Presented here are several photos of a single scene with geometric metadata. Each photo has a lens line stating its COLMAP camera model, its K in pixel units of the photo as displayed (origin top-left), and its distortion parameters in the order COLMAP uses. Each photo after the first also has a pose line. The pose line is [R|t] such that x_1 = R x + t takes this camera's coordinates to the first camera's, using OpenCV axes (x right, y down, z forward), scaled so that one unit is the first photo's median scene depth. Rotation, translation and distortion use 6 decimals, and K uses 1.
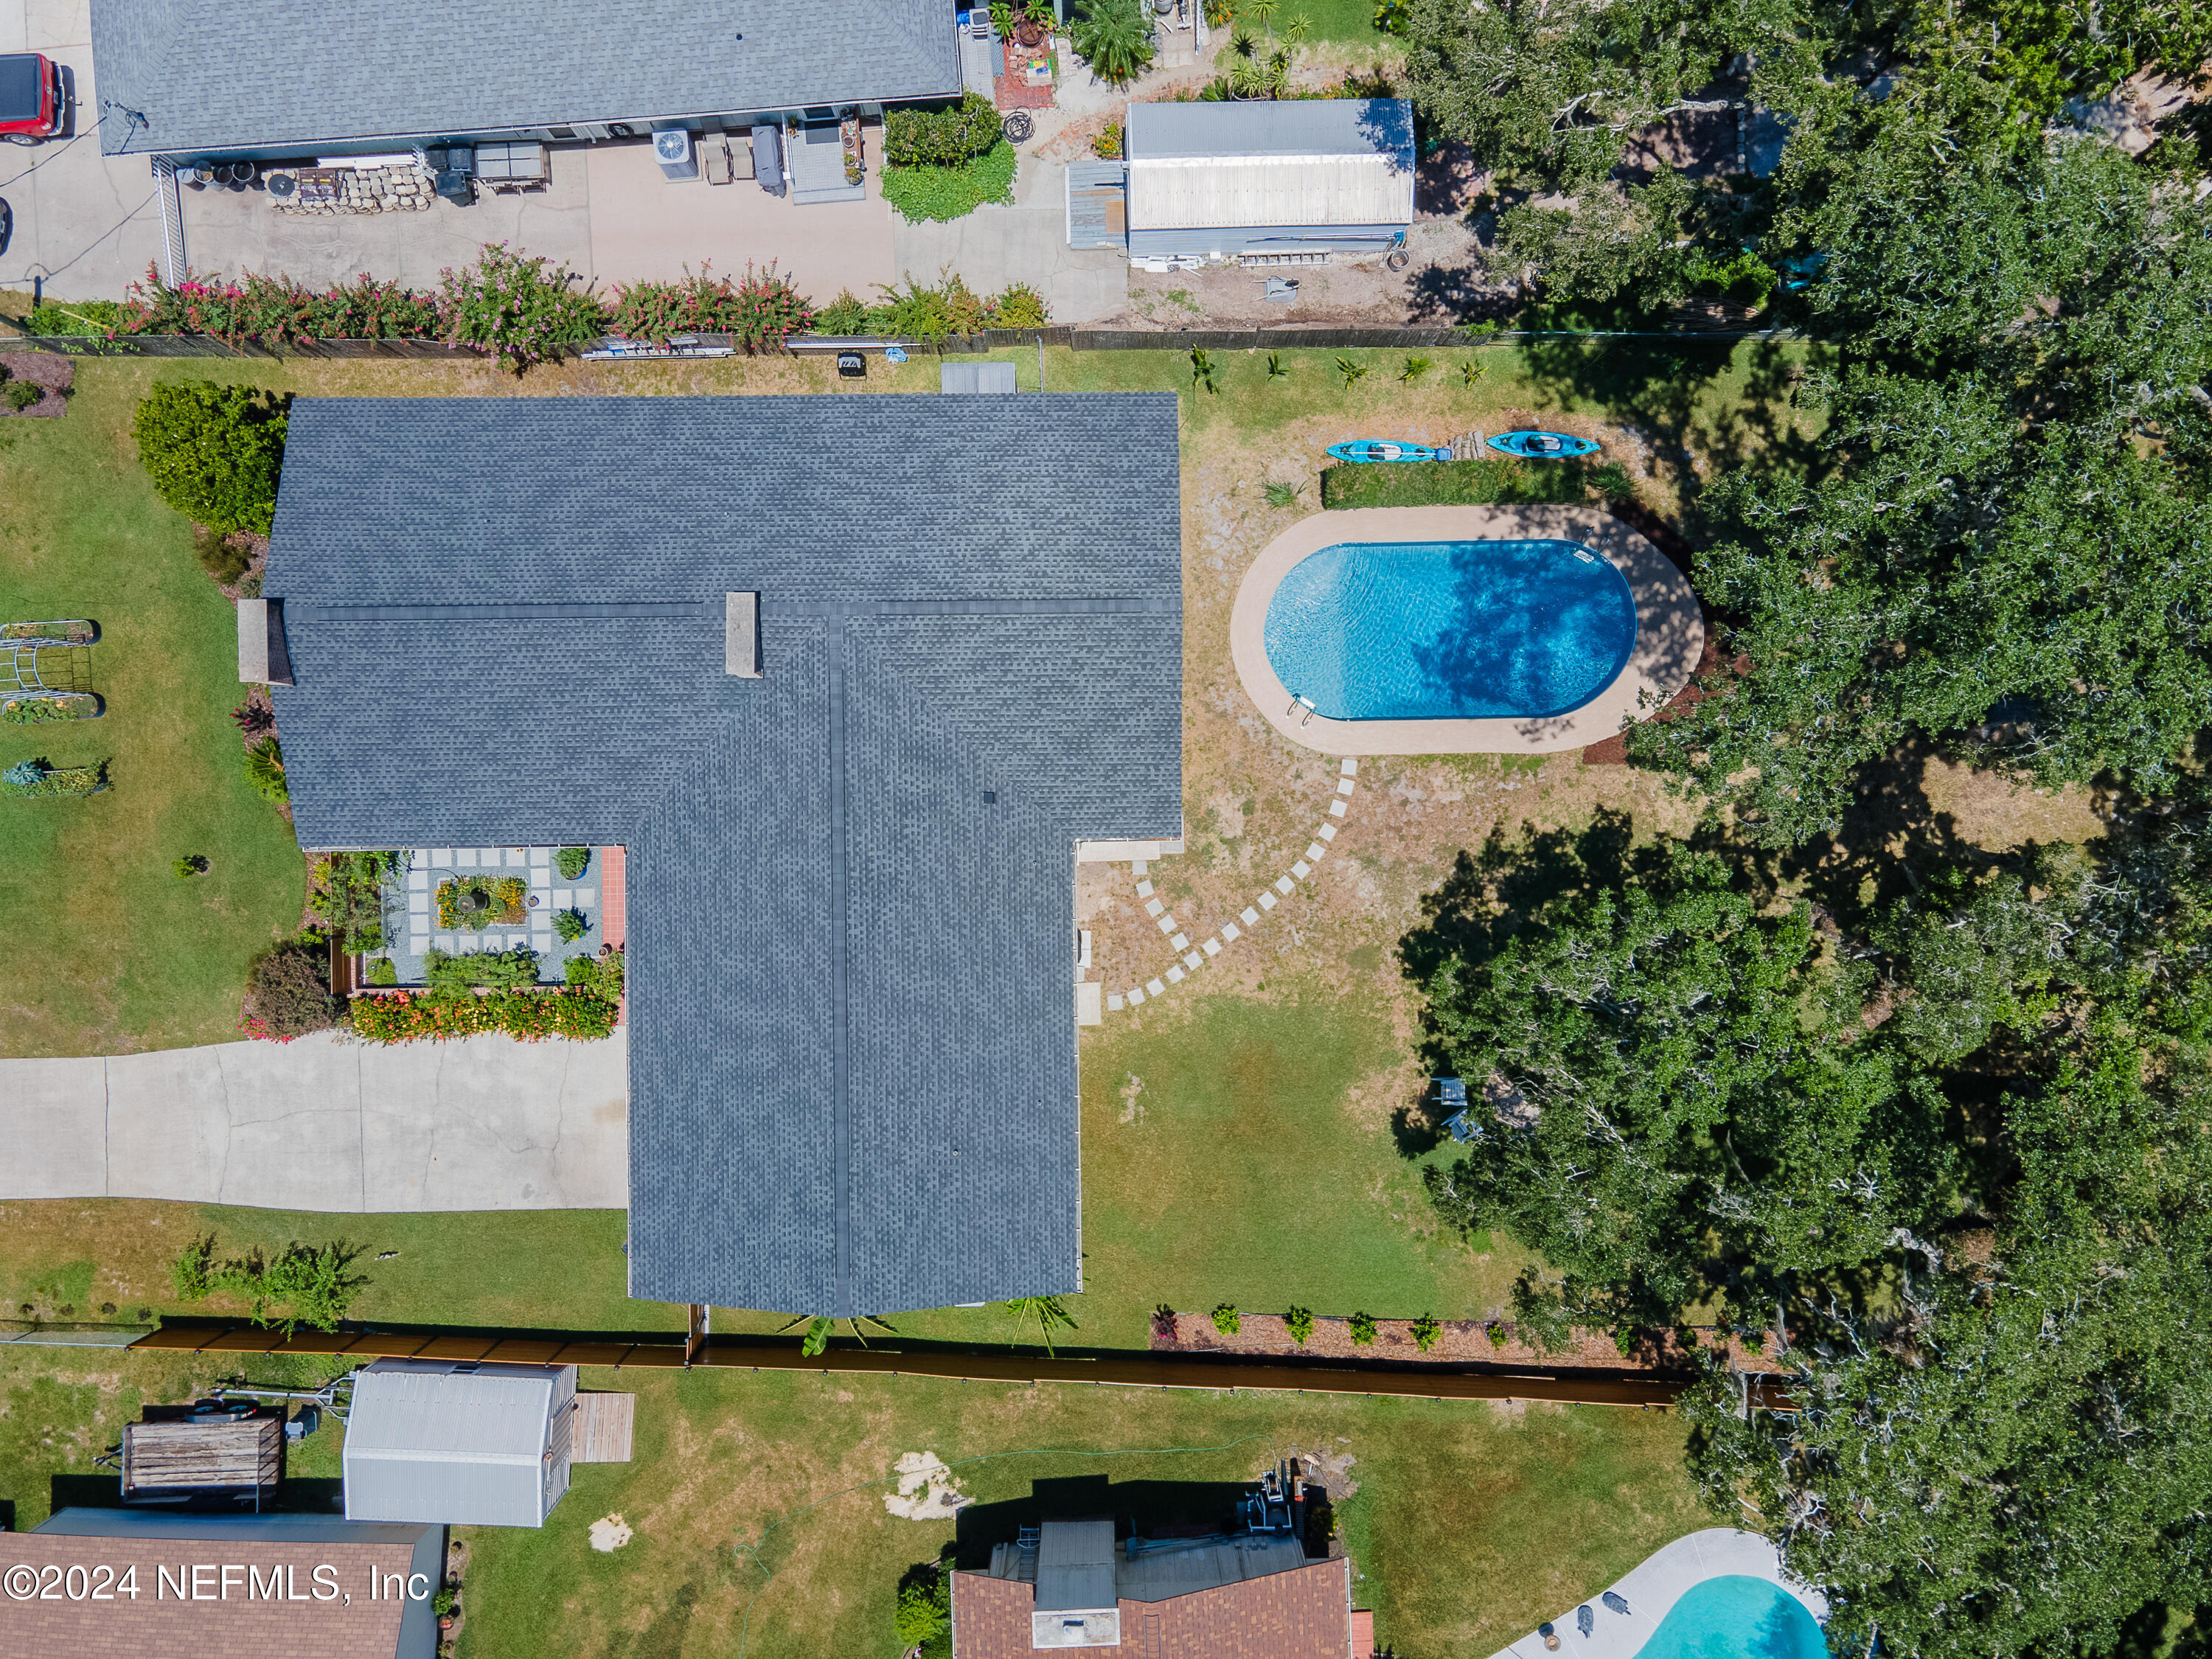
lens RADIAL K [[1621.2, 0, 1103.0], [0, 1621.2, 834.4], [0, 0, 1]] dist [0.031567, 0.023660]
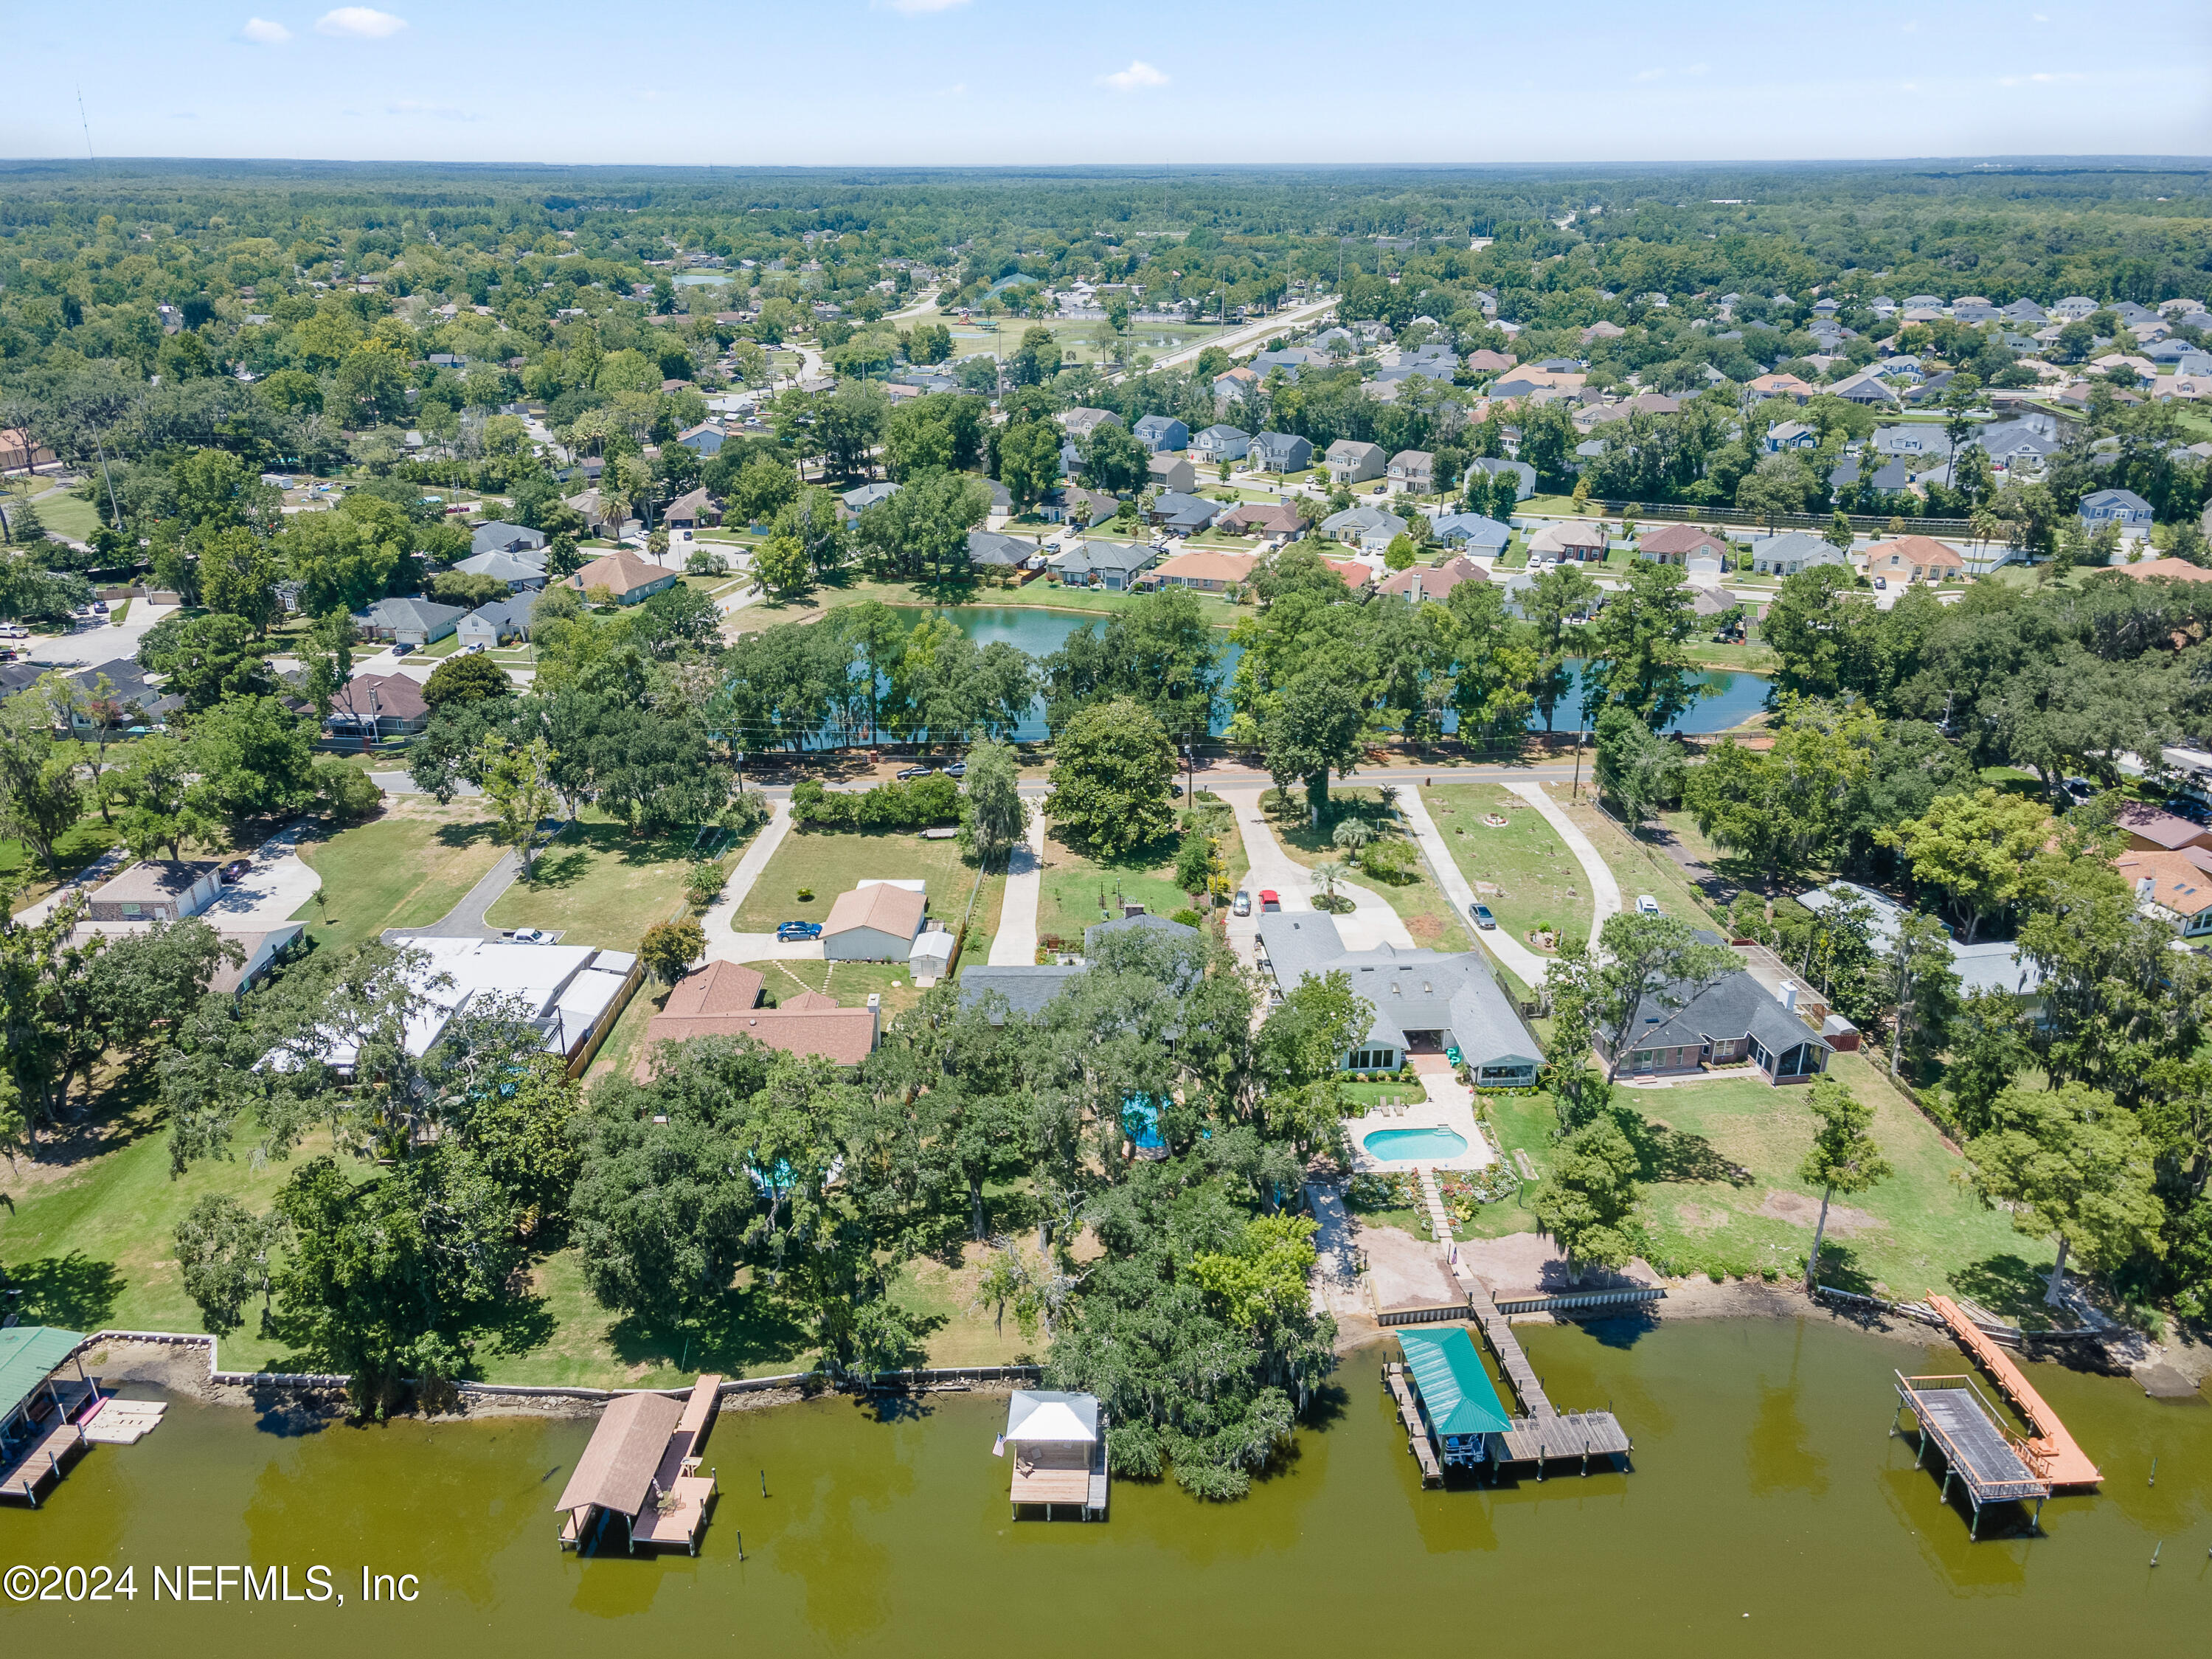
lens RADIAL K [[1621.3, 0, 1104.4], [0, 1621.3, 838.3], [0, 0, 1]] dist [0.031567, 0.023660]
pose [[-0.012576, 0.330328, -0.943782, 2.998237], [-0.999911, 0.000093, 0.013357, -0.080792], [0.004500, 0.943866, 0.330298, -0.487383]]
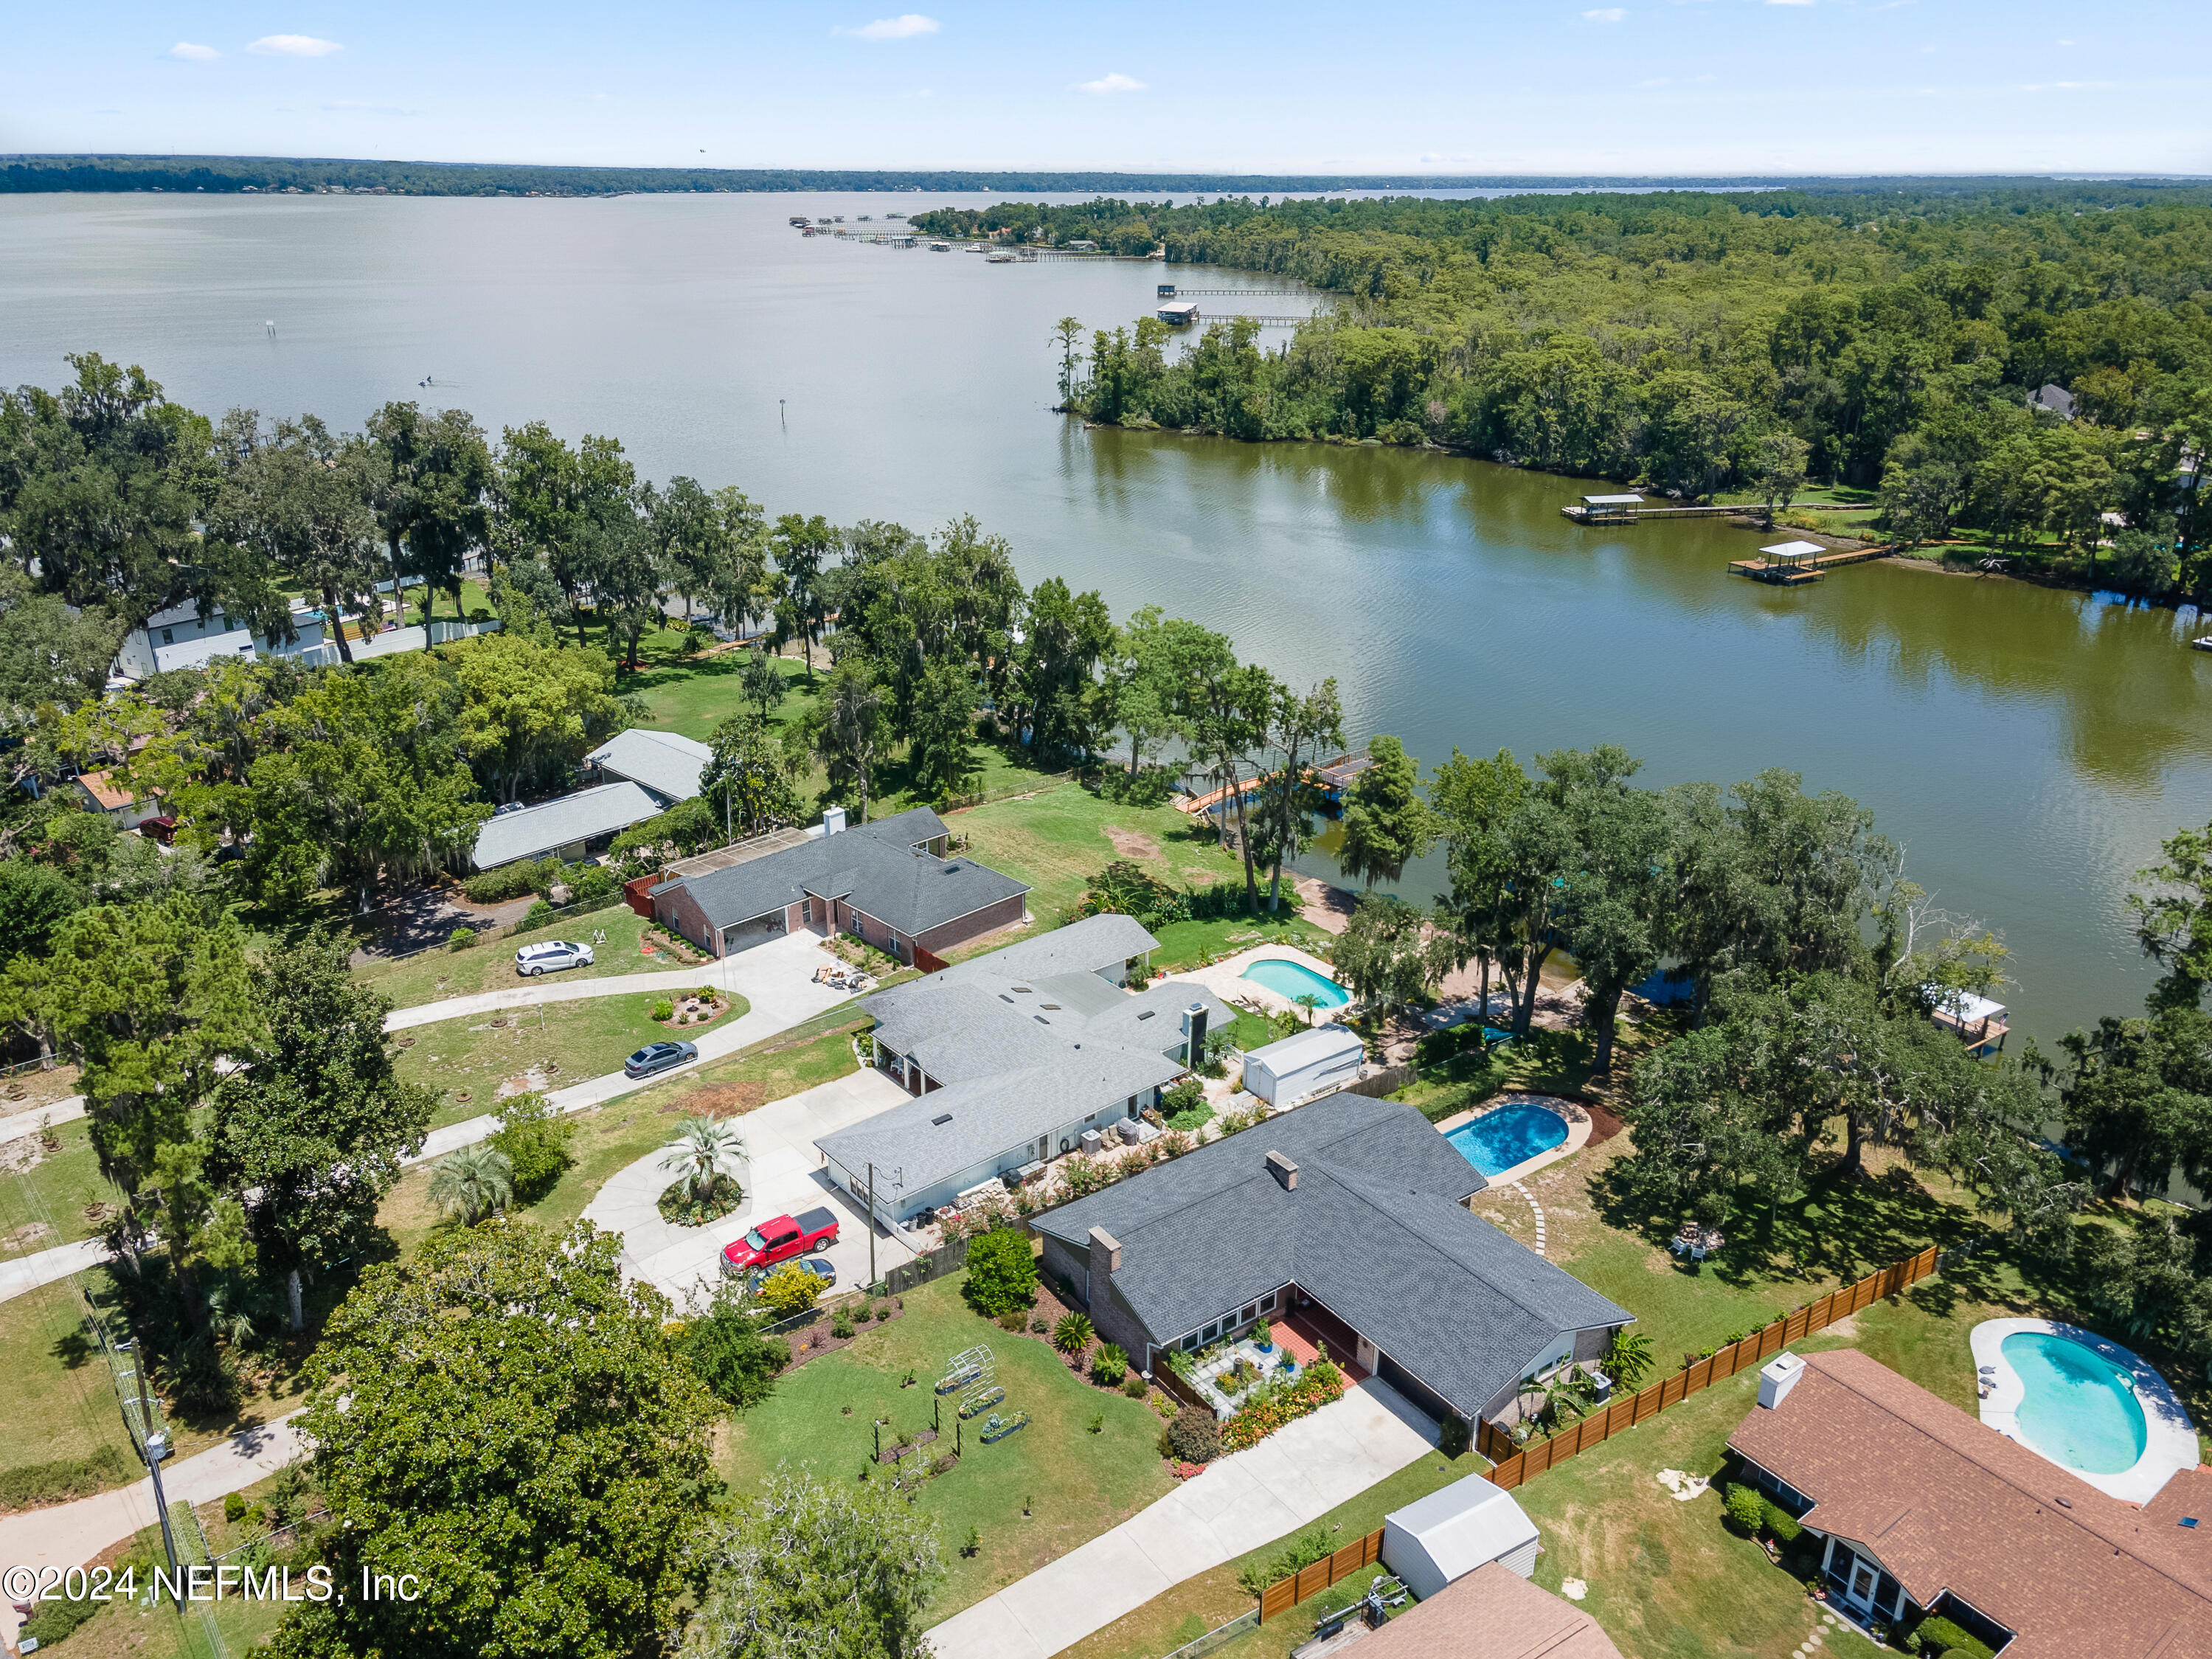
lens RADIAL K [[1621.3, 0, 1108.6], [0, 1621.3, 839.0], [0, 0, 1]] dist [0.031567, 0.023660]
pose [[0.816695, -0.214005, 0.535922, -1.307712], [0.577050, 0.310643, -0.755324, 1.102138], [-0.004838, 0.926123, 0.377192, -0.196820]]
